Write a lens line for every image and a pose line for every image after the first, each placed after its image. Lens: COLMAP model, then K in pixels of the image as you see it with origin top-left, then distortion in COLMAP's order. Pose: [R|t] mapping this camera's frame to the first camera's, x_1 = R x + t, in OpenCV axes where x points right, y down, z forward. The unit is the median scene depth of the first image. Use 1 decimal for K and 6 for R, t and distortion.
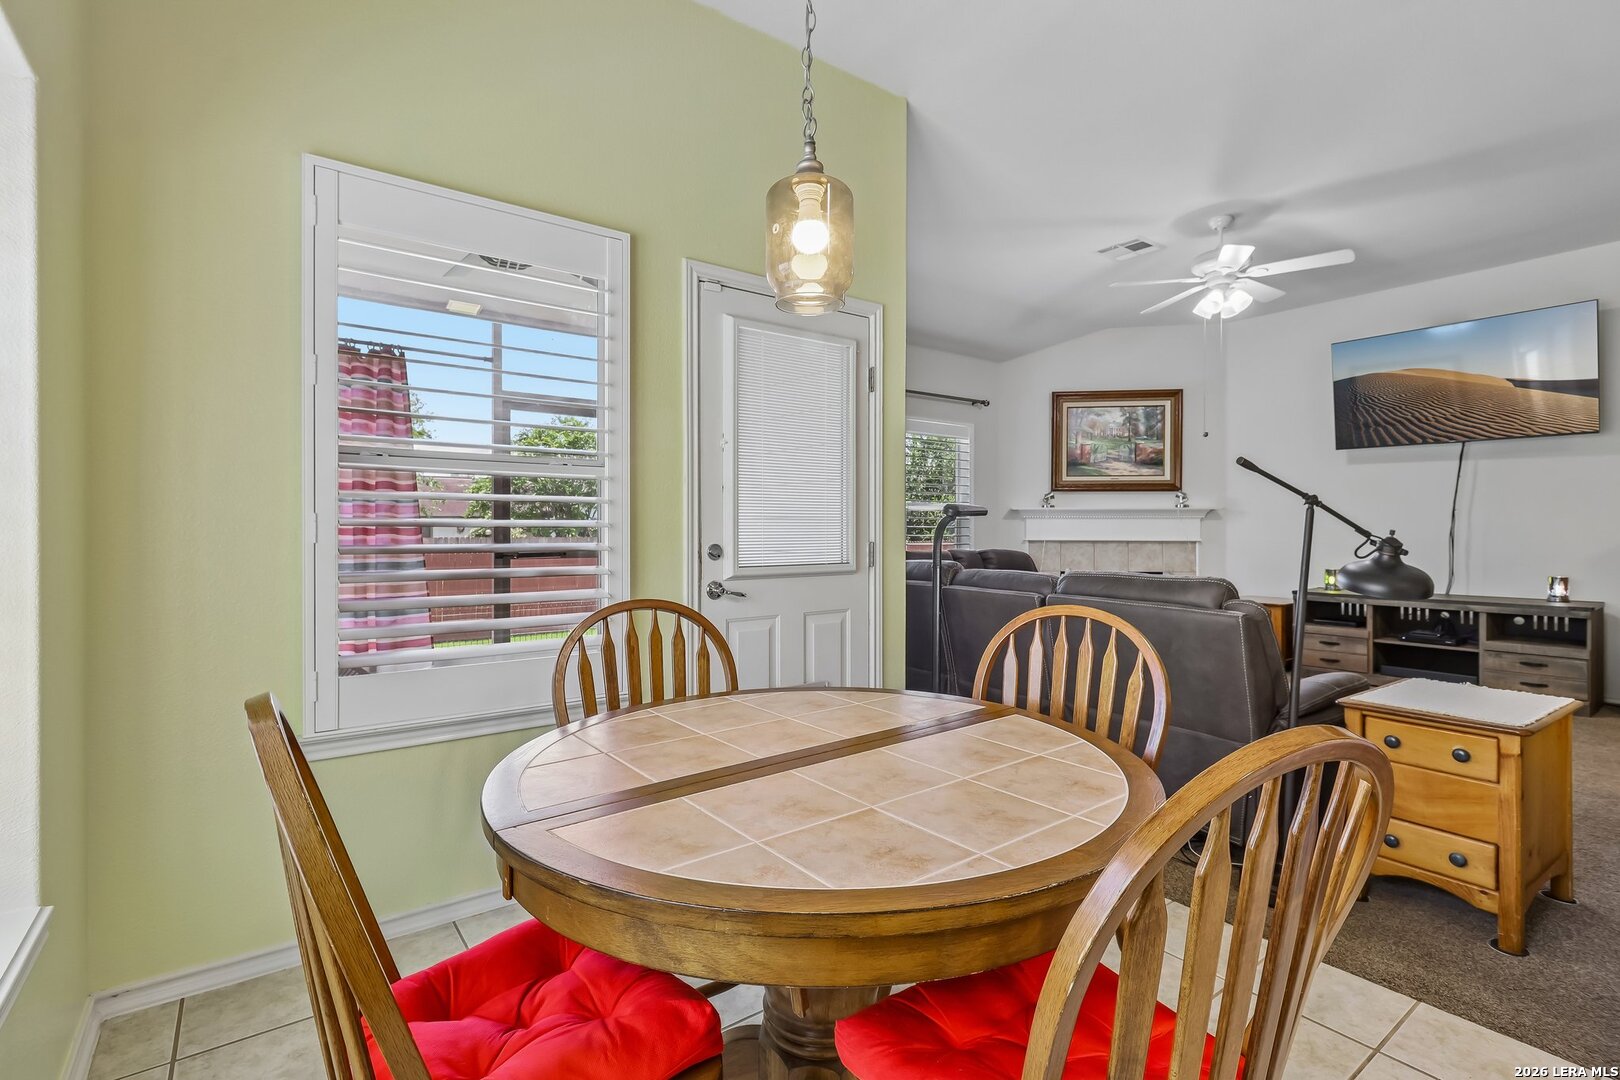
lens RADIAL K [[751.4, 0, 811.4], [0, 751.4, 535.4], [0, 0, 1]] dist [-0.001582, 0.000033]
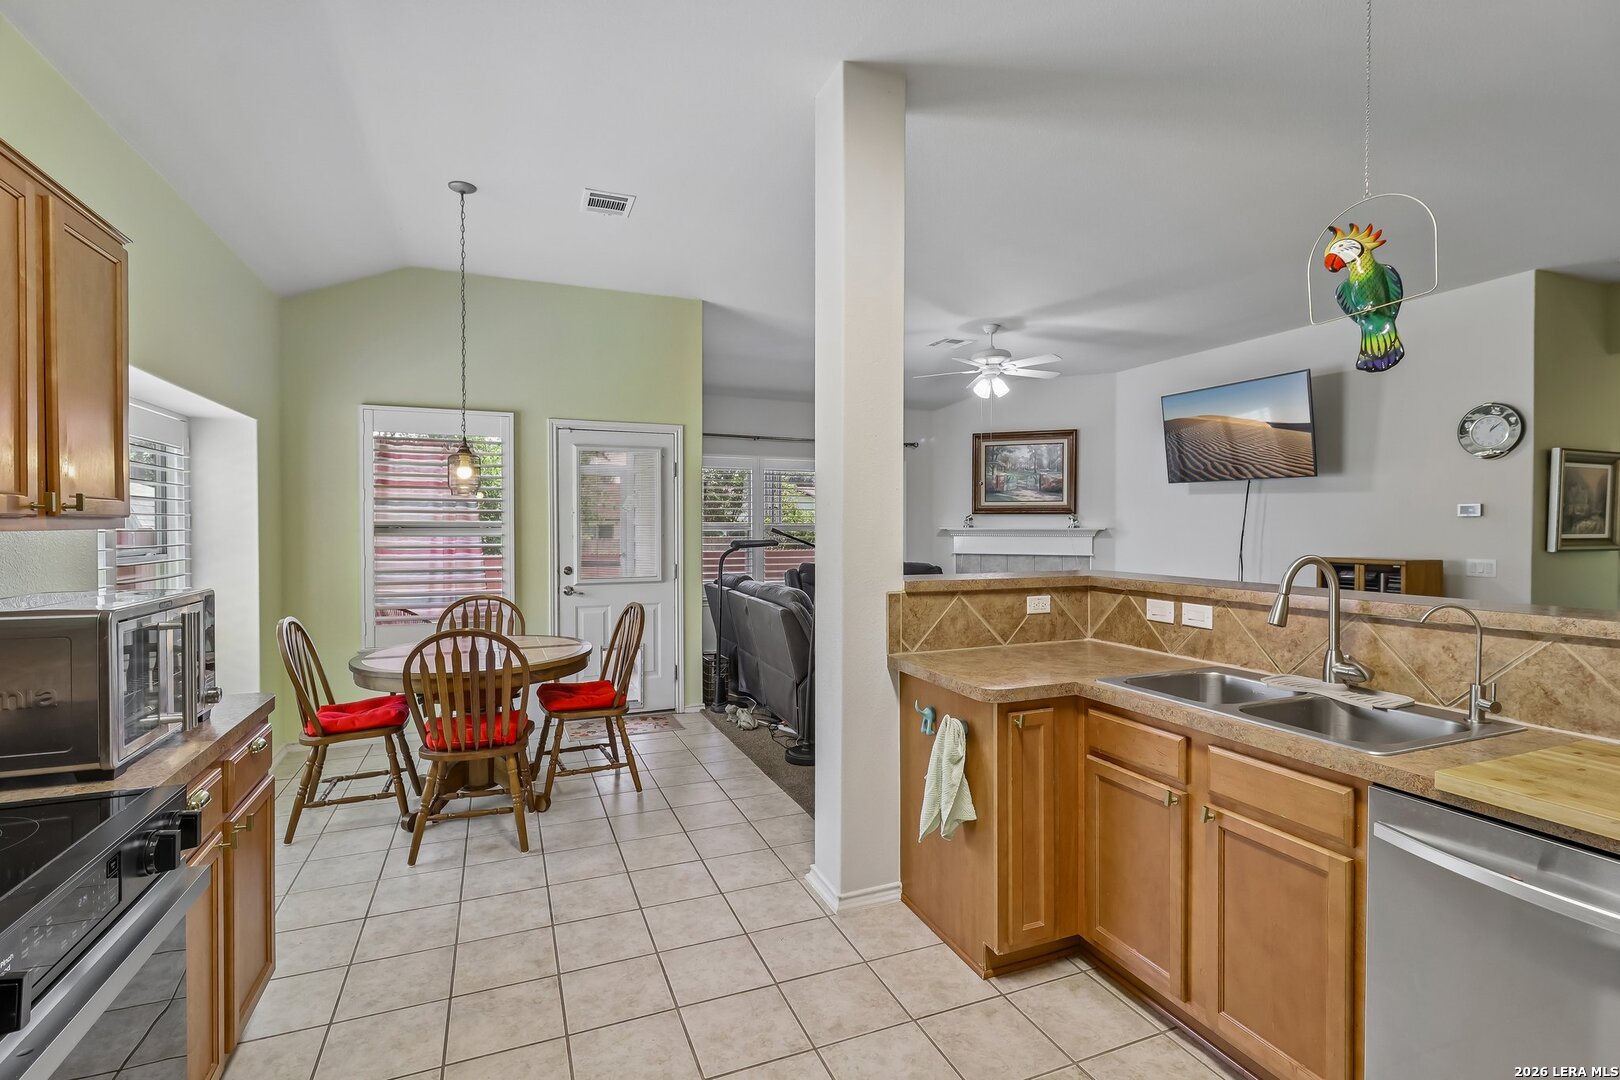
lens RADIAL K [[751.4, 0, 811.4], [0, 751.4, 535.4], [0, 0, 1]] dist [-0.001582, 0.000033]
pose [[0.968785, 0.002089, -0.247894, 0.380678], [-0.000396, 0.999976, 0.006879, -0.032679], [0.247902, -0.006567, 0.968763, -0.276304]]
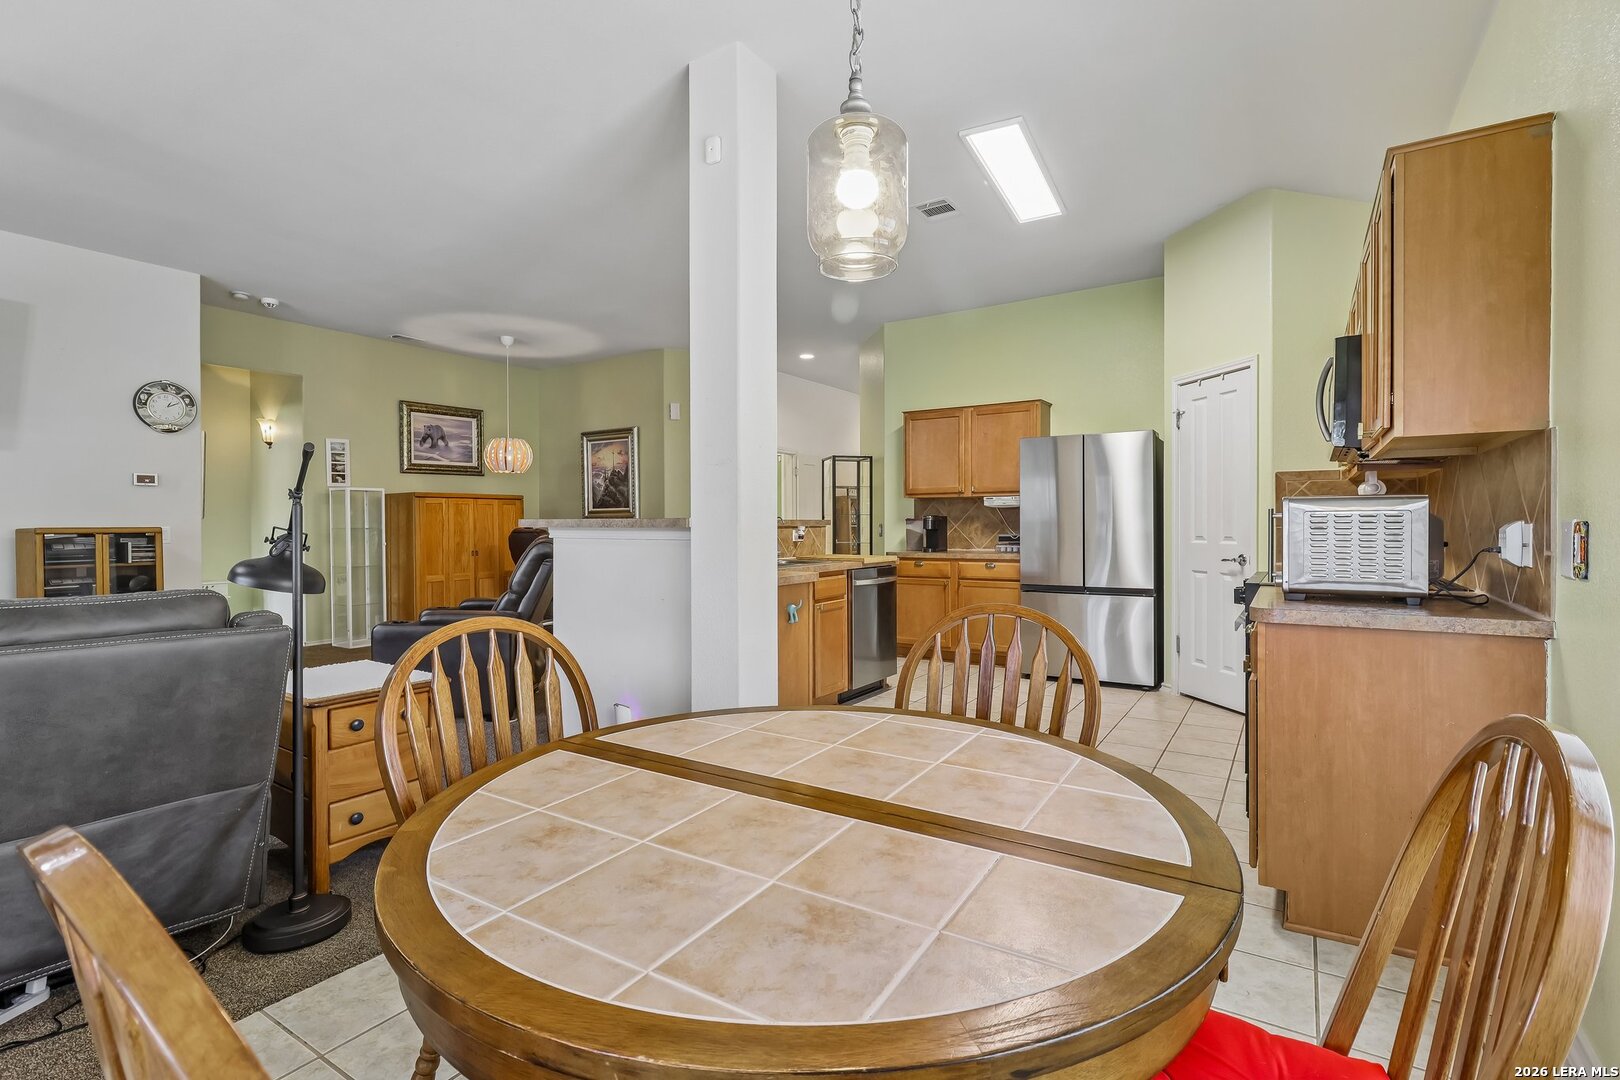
lens RADIAL K [[738.6, 0, 847.0], [0, 738.6, 535.0], [0, 0, 1]] dist [-0.014791, 0.000199]
pose [[-0.377388, -0.012017, 0.925977, -0.140416], [0.011319, 0.999781, 0.017588, -0.001204], [-0.925986, 0.017119, -0.377170, 0.240309]]
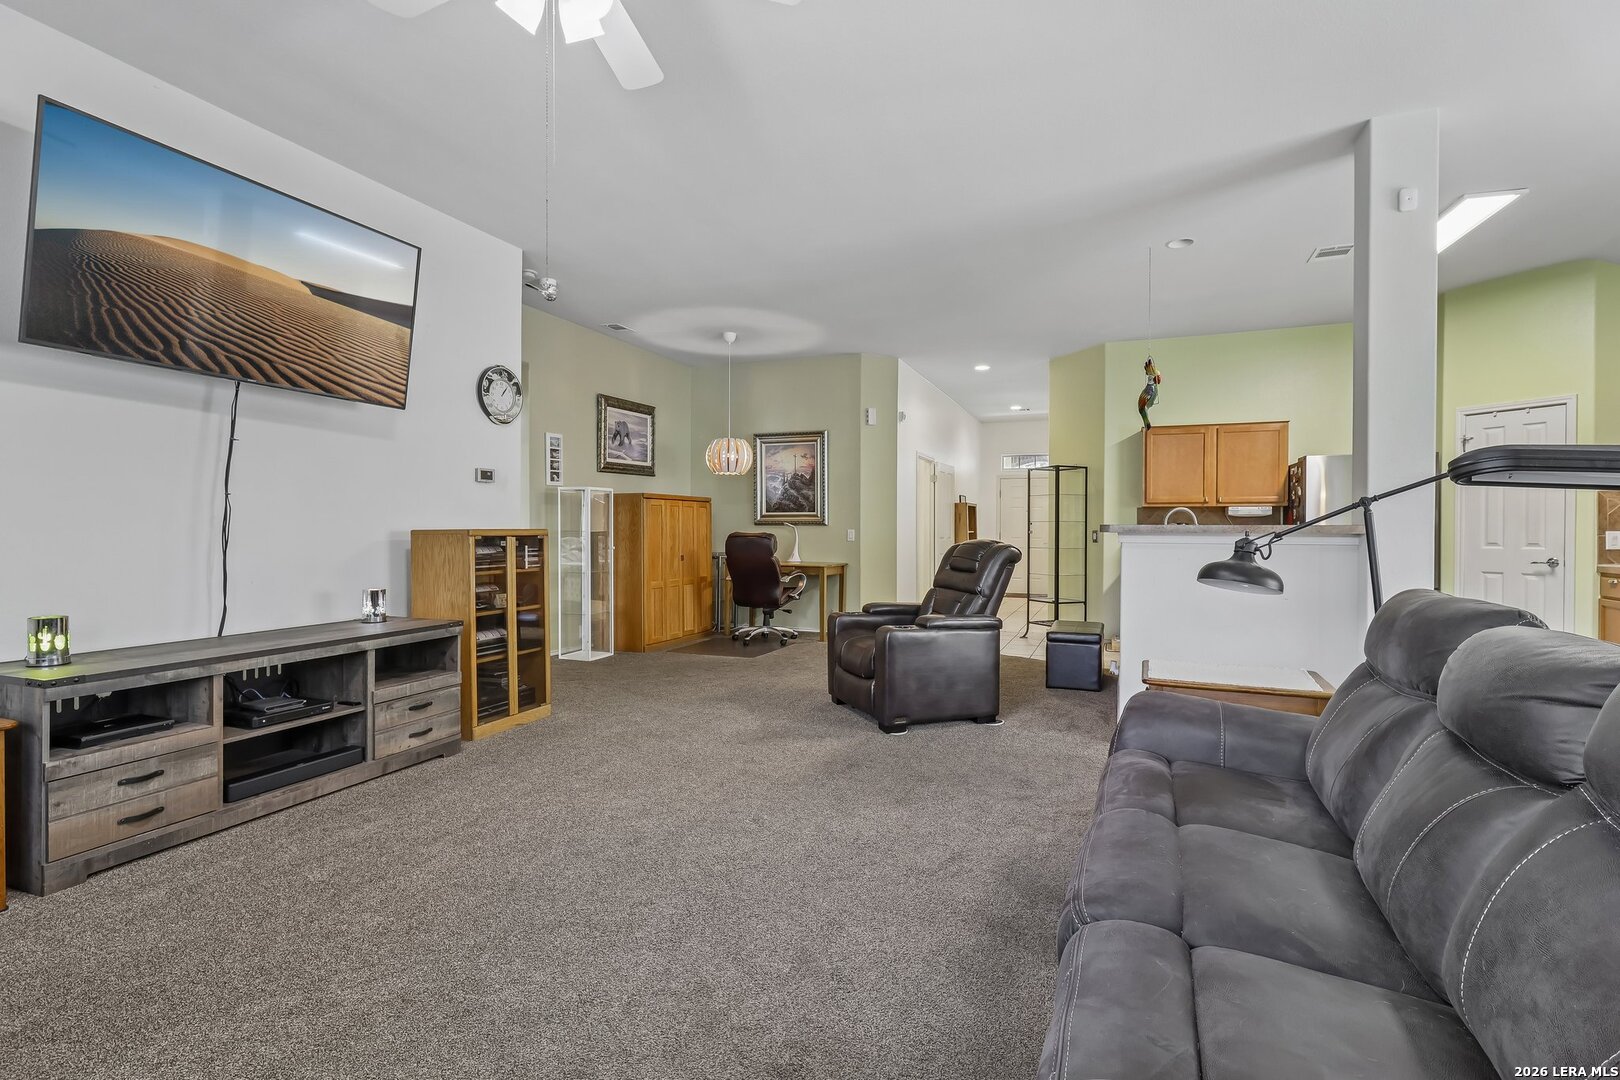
lens RADIAL K [[738.6, 0, 847.0], [0, 738.6, 535.0], [0, 0, 1]] dist [-0.014791, 0.000199]
pose [[-0.535422, -0.009113, 0.844536, 0.078261], [0.001677, 0.999928, 0.011853, -0.005489], [-0.844583, 0.007762, -0.535368, 0.711442]]
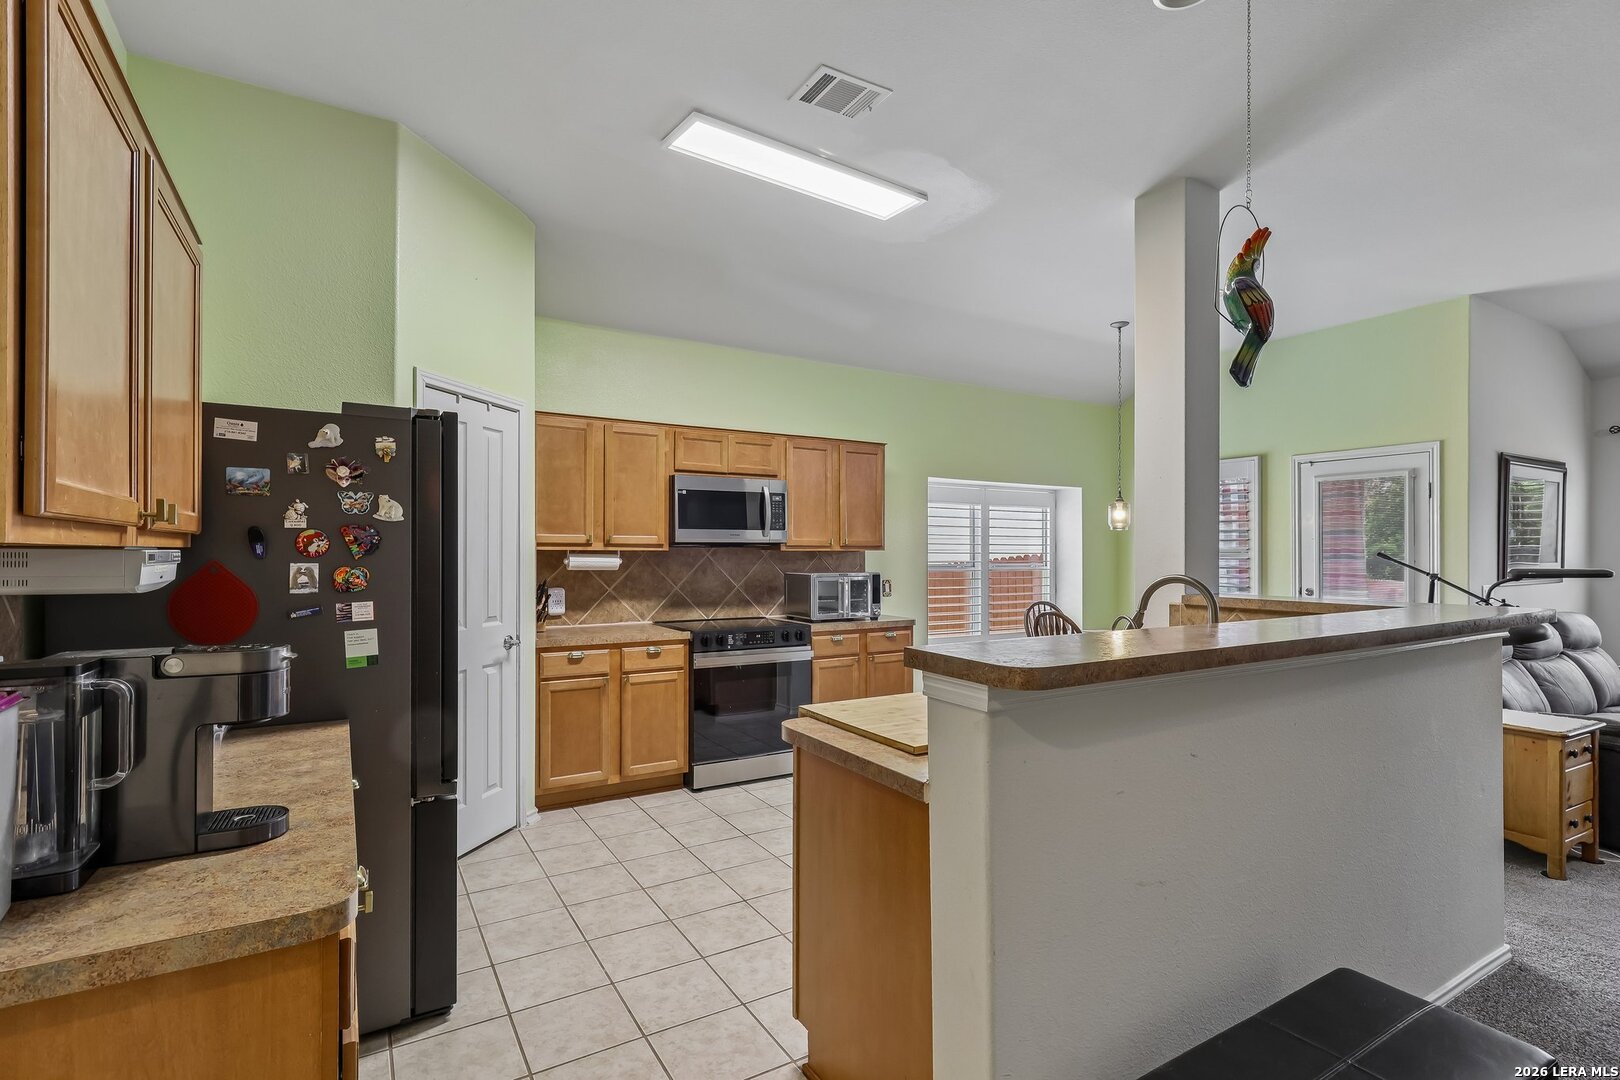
lens RADIAL K [[744.6, 0, 814.1], [0, 744.6, 544.1], [0, 0, 1]] dist [0.014547, -0.000075]
pose [[-0.105025, -0.014701, -0.994361, 0.837638], [-0.006496, 0.999880, -0.014097, -0.029441], [0.994448, 0.004979, -0.105108, -0.055423]]
